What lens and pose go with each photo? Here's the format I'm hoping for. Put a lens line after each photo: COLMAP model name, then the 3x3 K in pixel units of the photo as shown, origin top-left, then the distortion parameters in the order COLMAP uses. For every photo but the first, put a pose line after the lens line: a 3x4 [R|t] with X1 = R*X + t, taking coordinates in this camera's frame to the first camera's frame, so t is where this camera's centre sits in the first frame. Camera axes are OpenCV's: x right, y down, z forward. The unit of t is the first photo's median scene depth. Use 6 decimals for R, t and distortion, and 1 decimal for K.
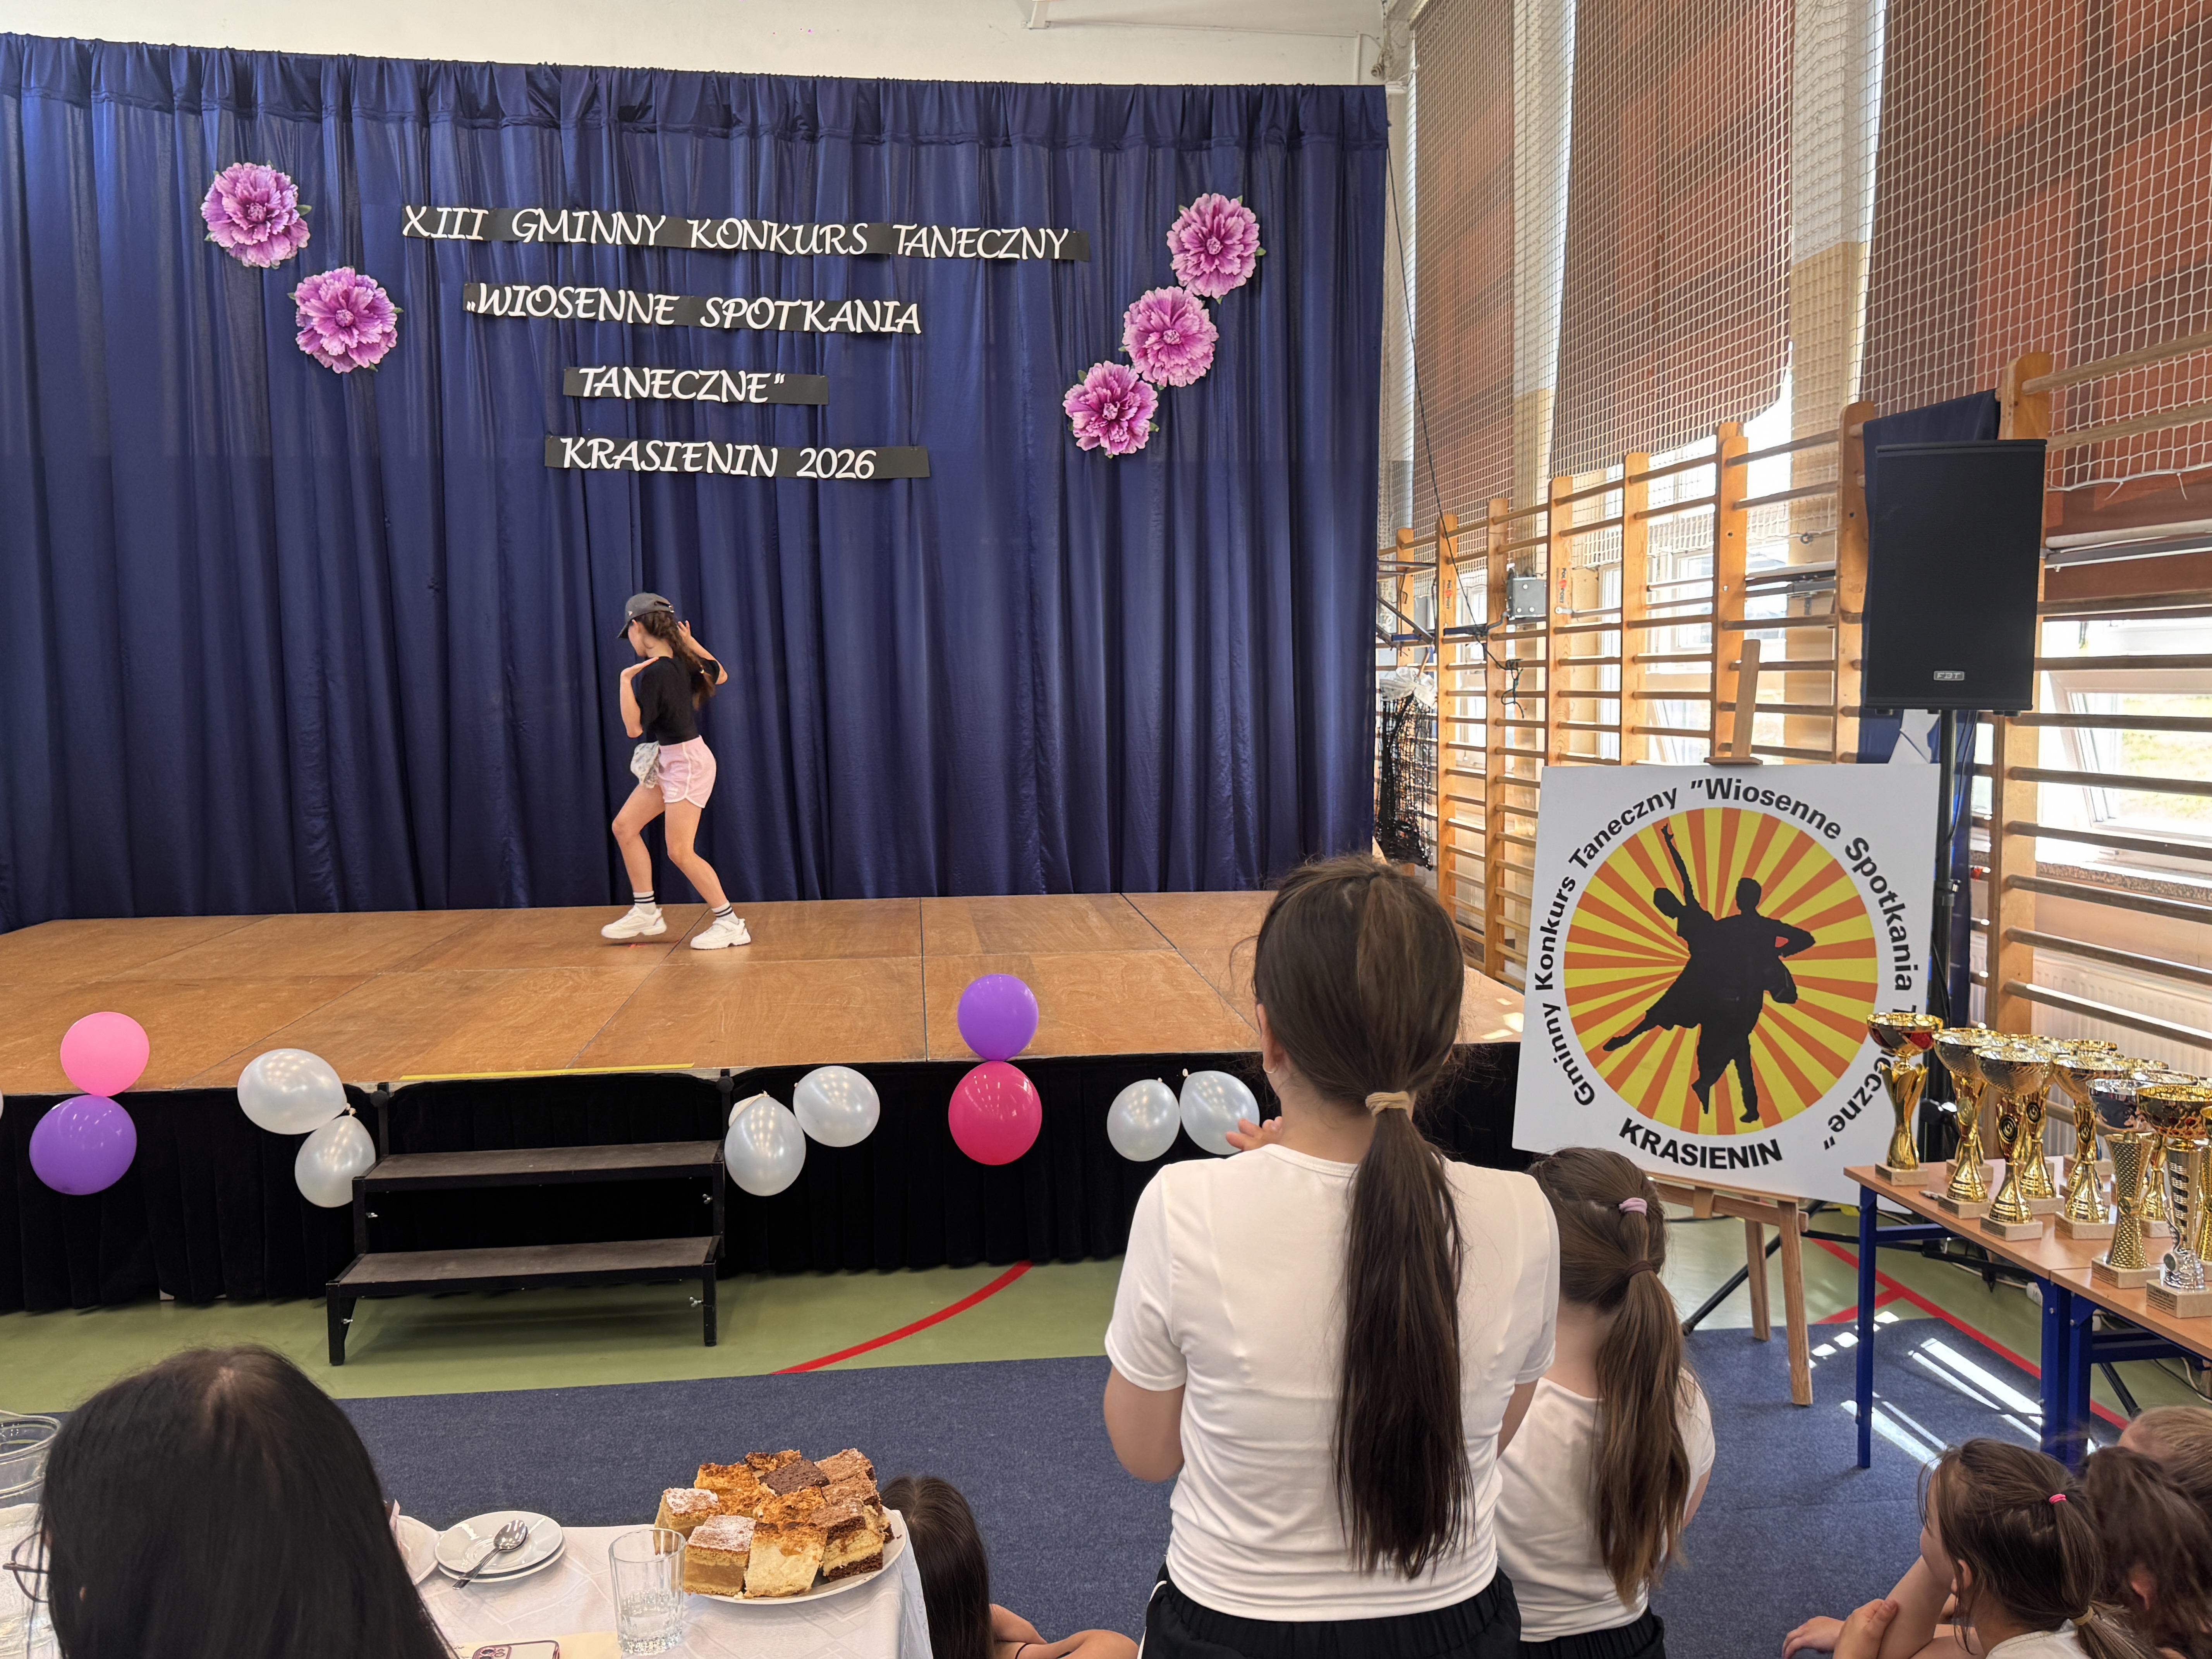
lens RADIAL K [[1883.7, 0, 1135.3], [0, 1883.7, 841.9], [0, 0, 1]] dist [0.182368, -0.384779]
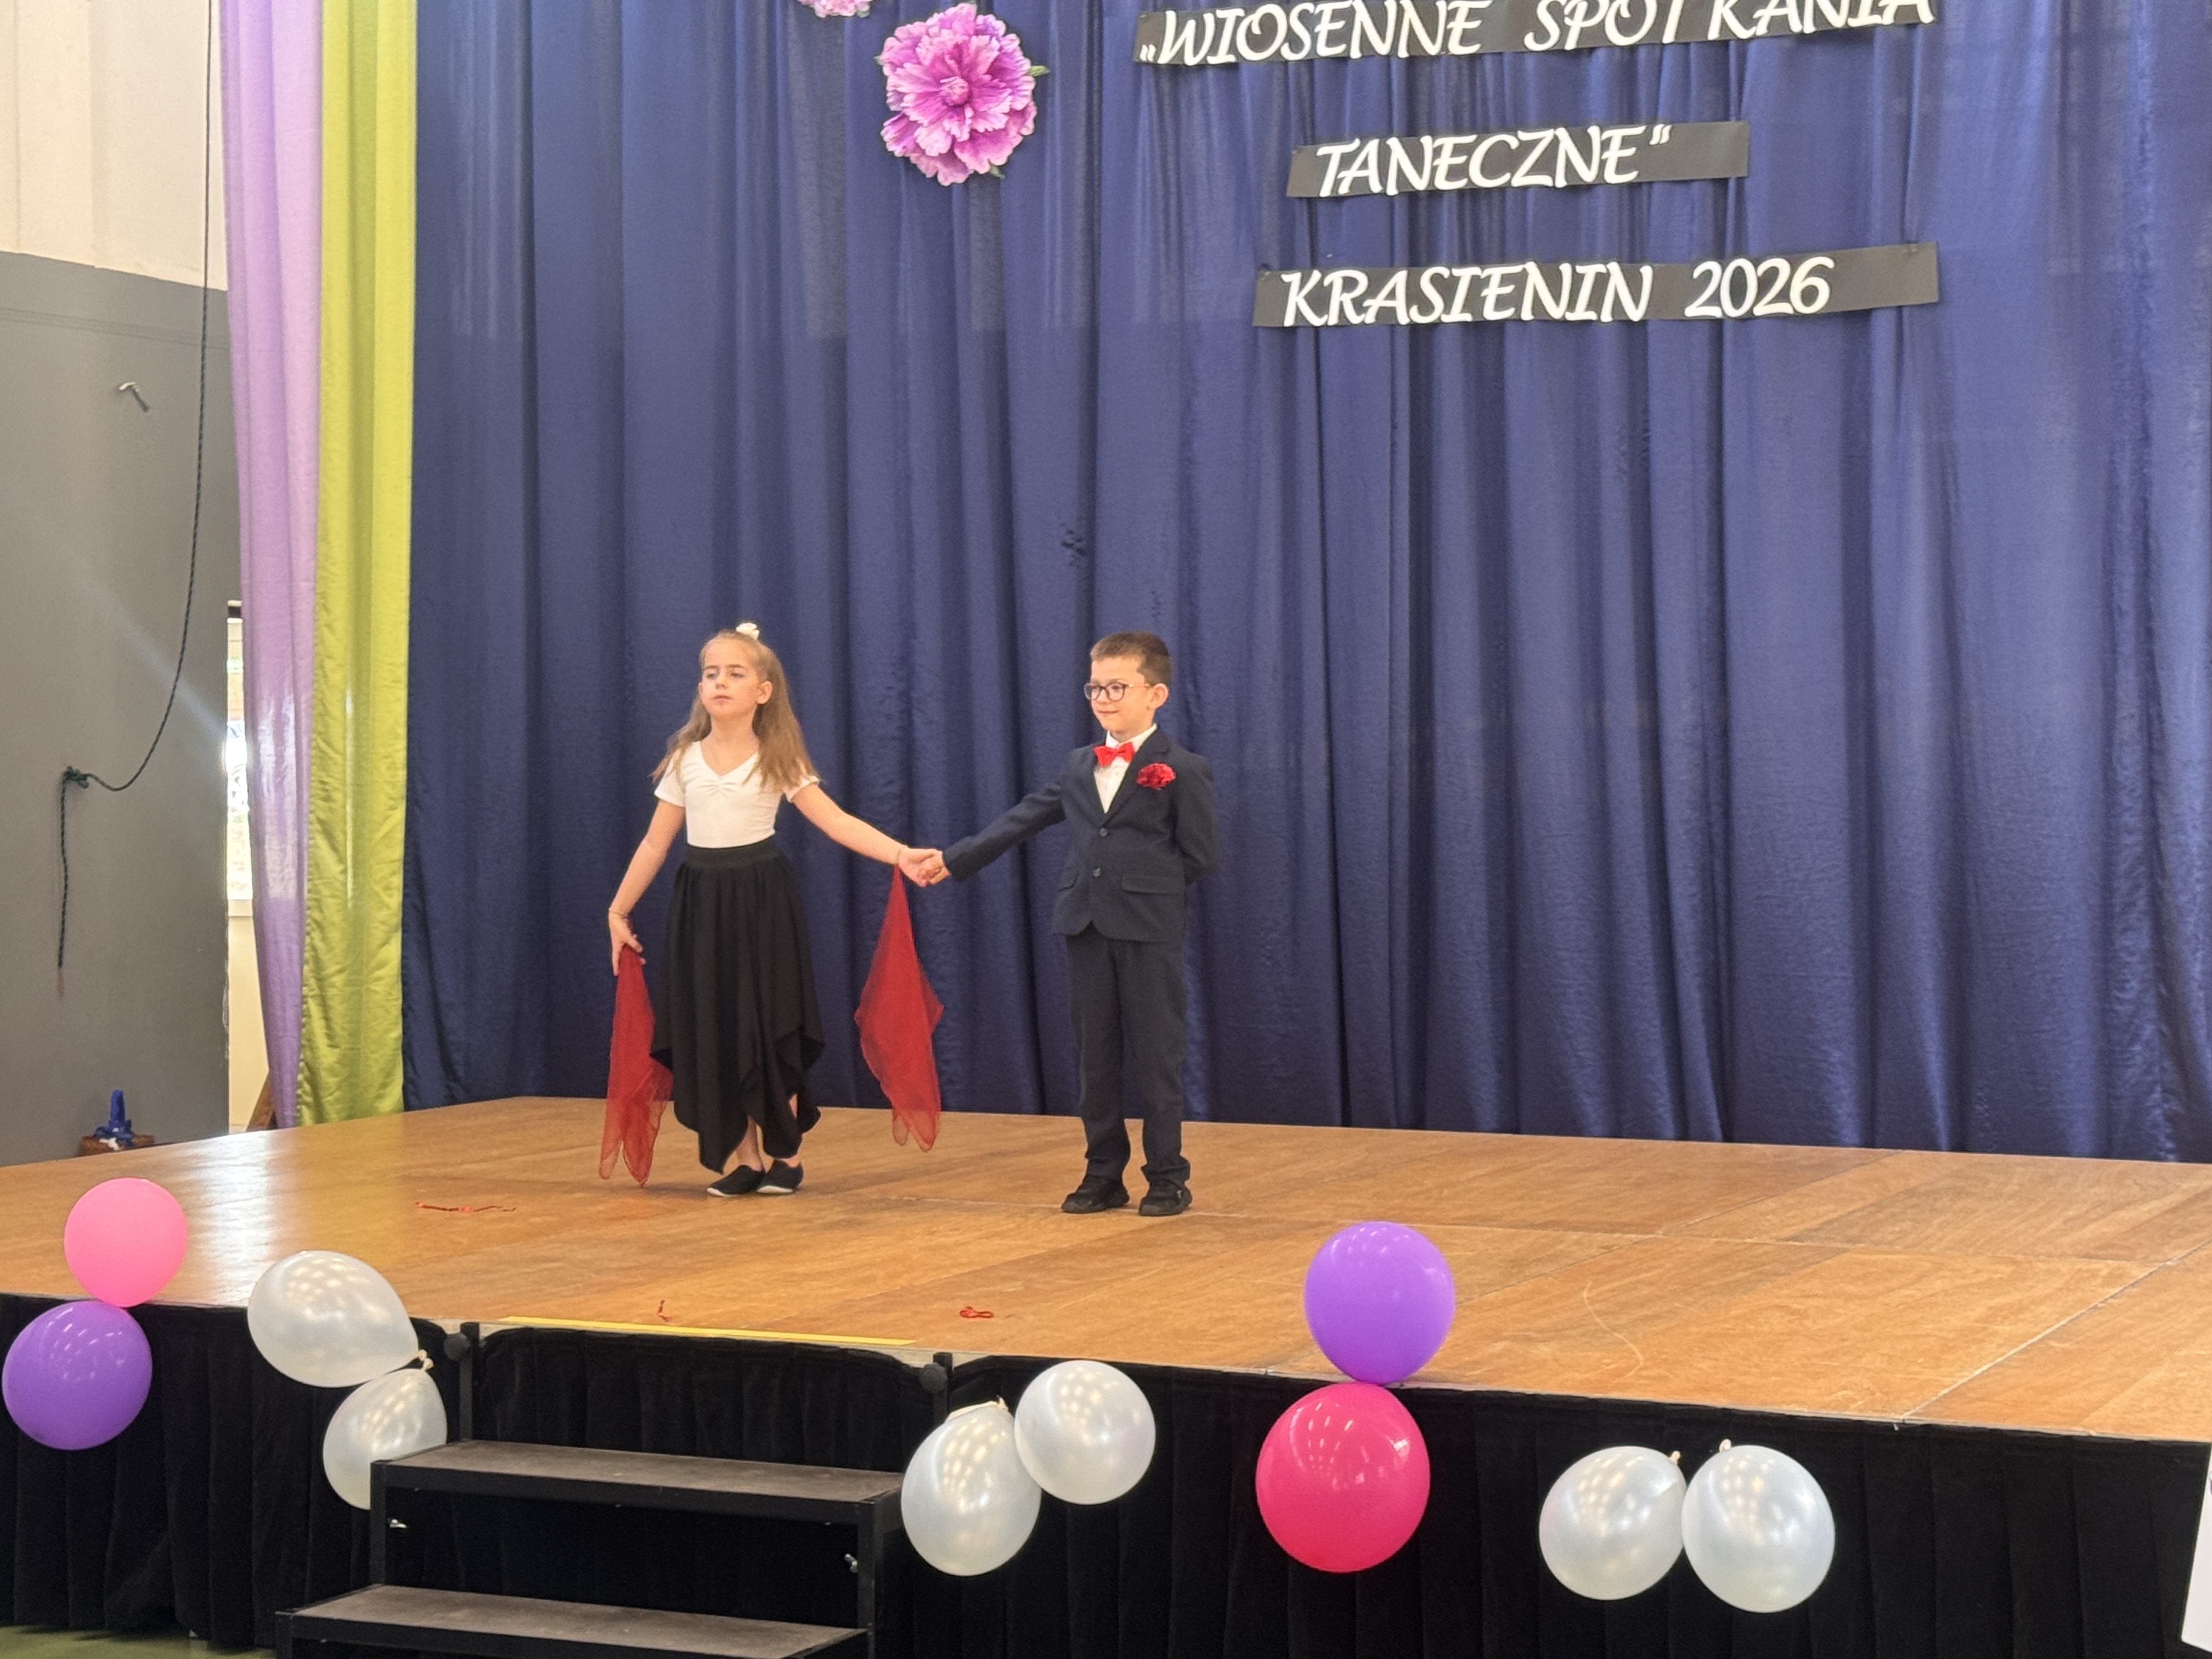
lens RADIAL K [[4151.6, 0, 1148.3], [0, 4151.6, 833.4], [0, 0, 1]] dist [0.161497, -0.273345]
pose [[0.853051, 0.018511, -0.521498, 0.296893], [-0.053051, 0.997269, -0.051380, 0.014412], [0.519123, 0.071496, 0.851704, -0.033001]]
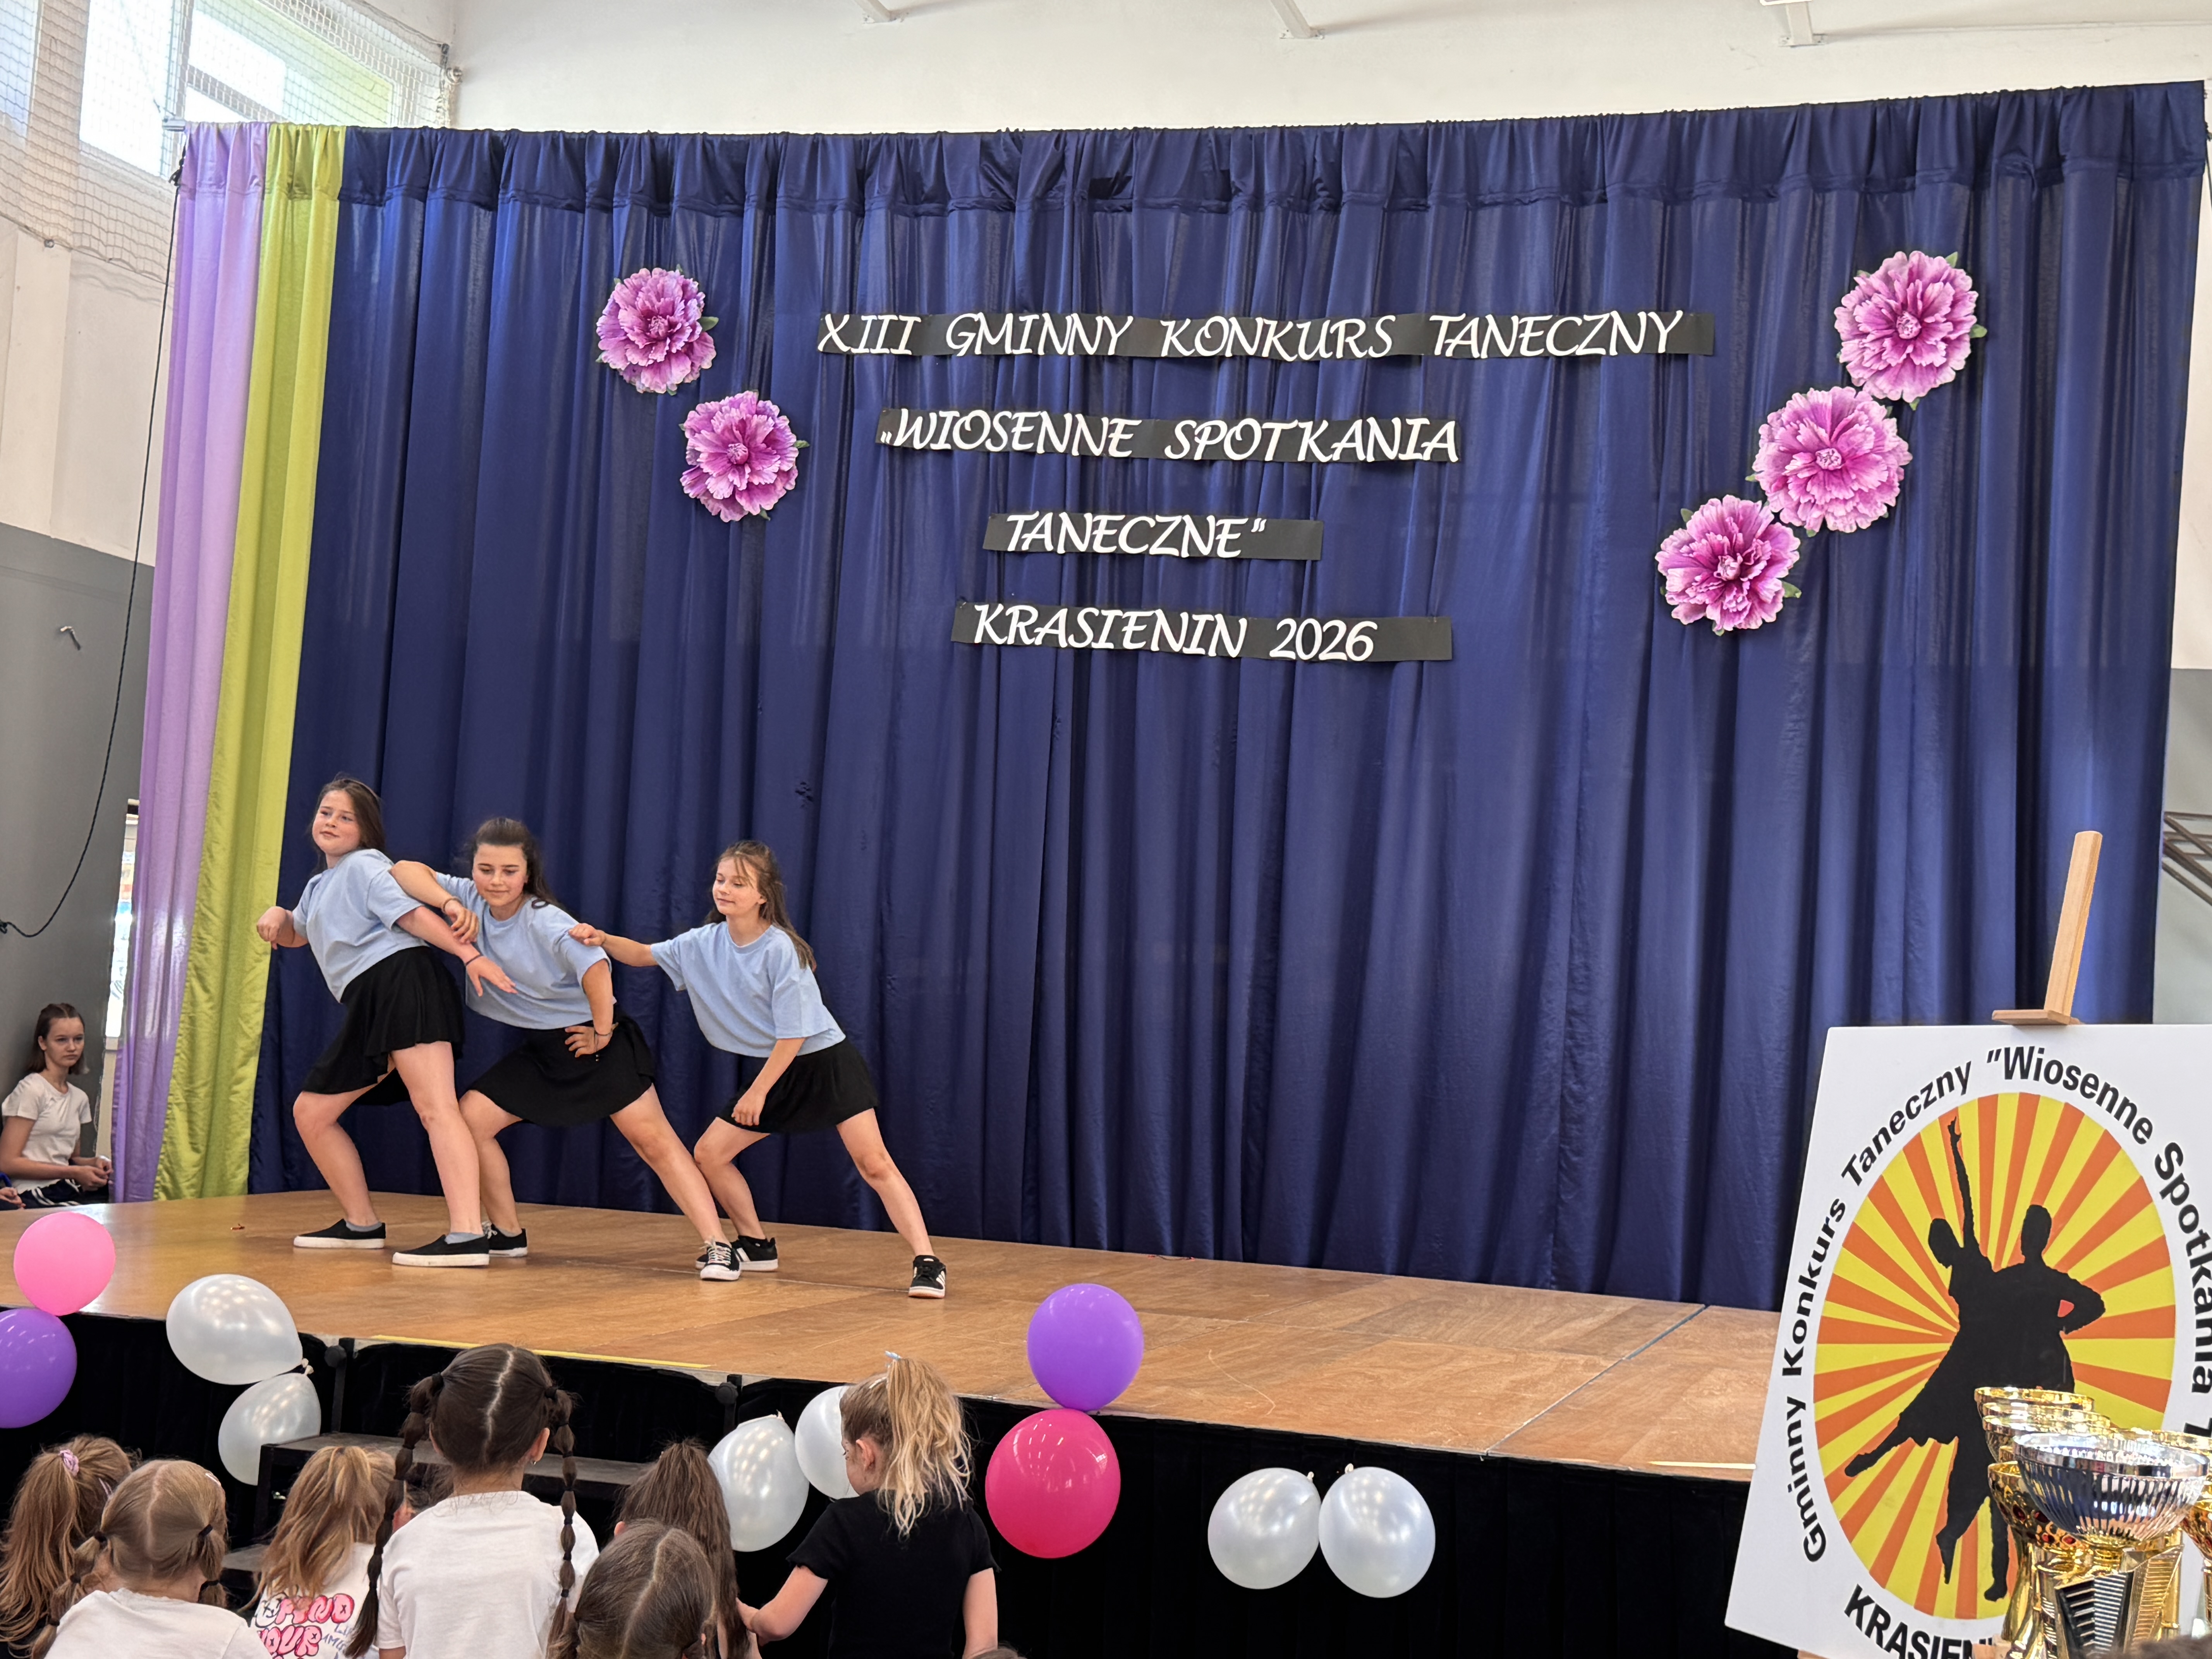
lens RADIAL K [[2960.8, 0, 1117.6], [0, 2960.8, 824.1], [0, 0, 1]] dist [0.196125, -0.431556]
pose [[0.910730, 0.037667, -0.411282, 0.233479], [-0.105832, 0.983867, -0.144244, 0.036616], [0.399213, 0.174894, 0.900023, -0.012391]]
